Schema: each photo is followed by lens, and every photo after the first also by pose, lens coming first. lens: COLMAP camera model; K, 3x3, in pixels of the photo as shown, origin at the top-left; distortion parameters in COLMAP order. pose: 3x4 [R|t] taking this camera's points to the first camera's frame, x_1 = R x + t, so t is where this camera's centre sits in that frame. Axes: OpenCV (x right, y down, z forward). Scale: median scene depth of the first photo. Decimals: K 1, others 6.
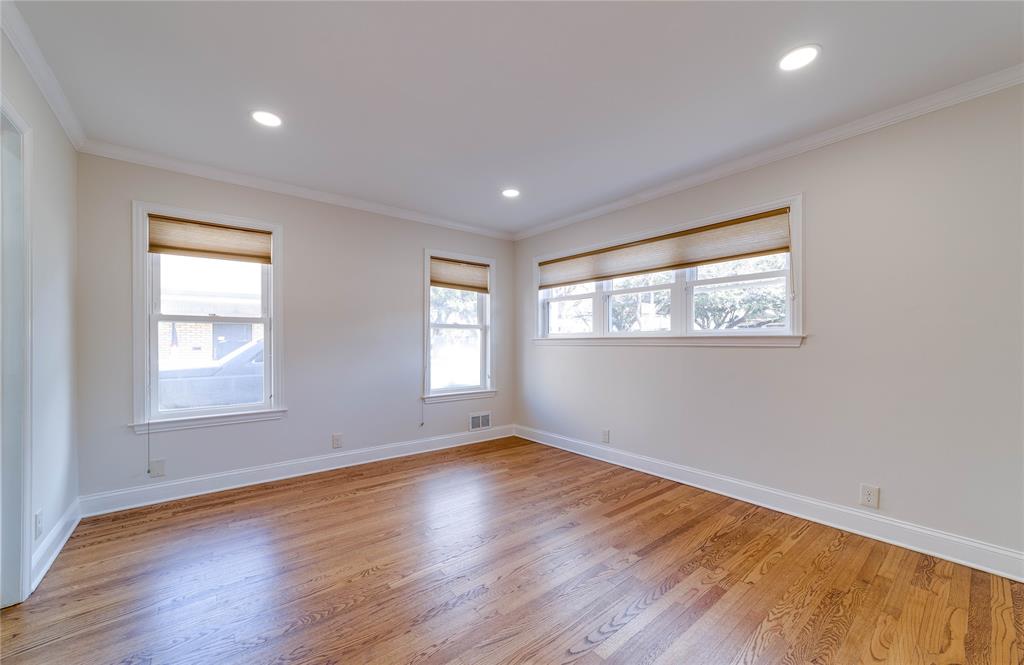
lens RADIAL K [[400.2, 0, 518.2], [0, 400.2, 340.0], [0, 0, 1]] dist [-0.006456, 0.004414]
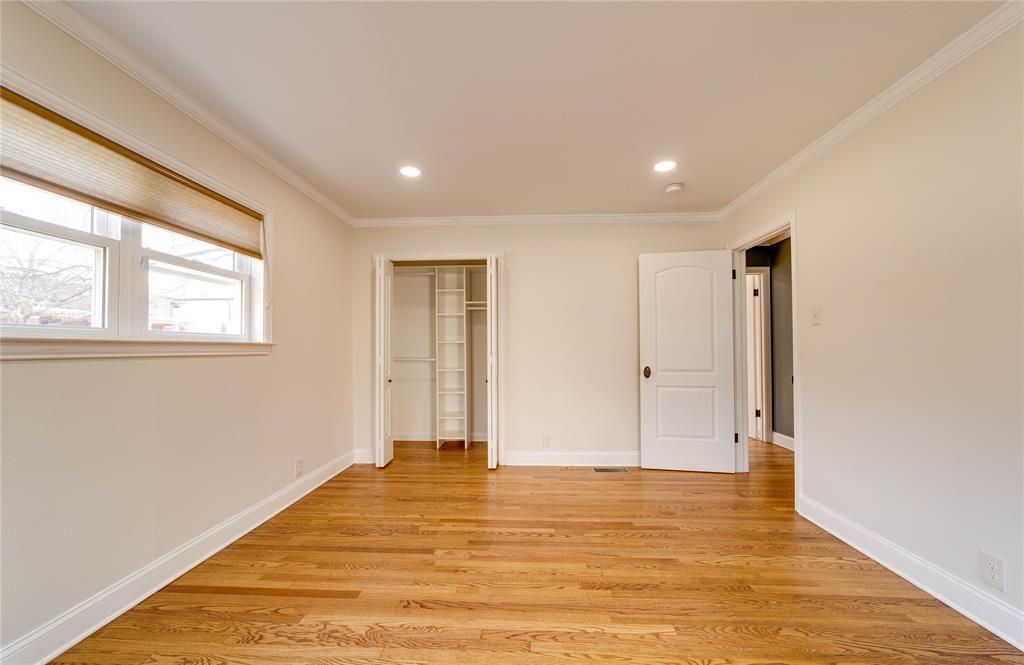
lens RADIAL K [[400.2, 0, 506.0], [0, 400.2, 338.3], [0, 0, 1]] dist [-0.006456, 0.004414]
pose [[-0.730909, 0.015801, 0.682292, -0.511438], [-0.003138, 0.999644, -0.026513, 0.001934], [-0.682467, -0.021519, -0.730599, 1.480910]]
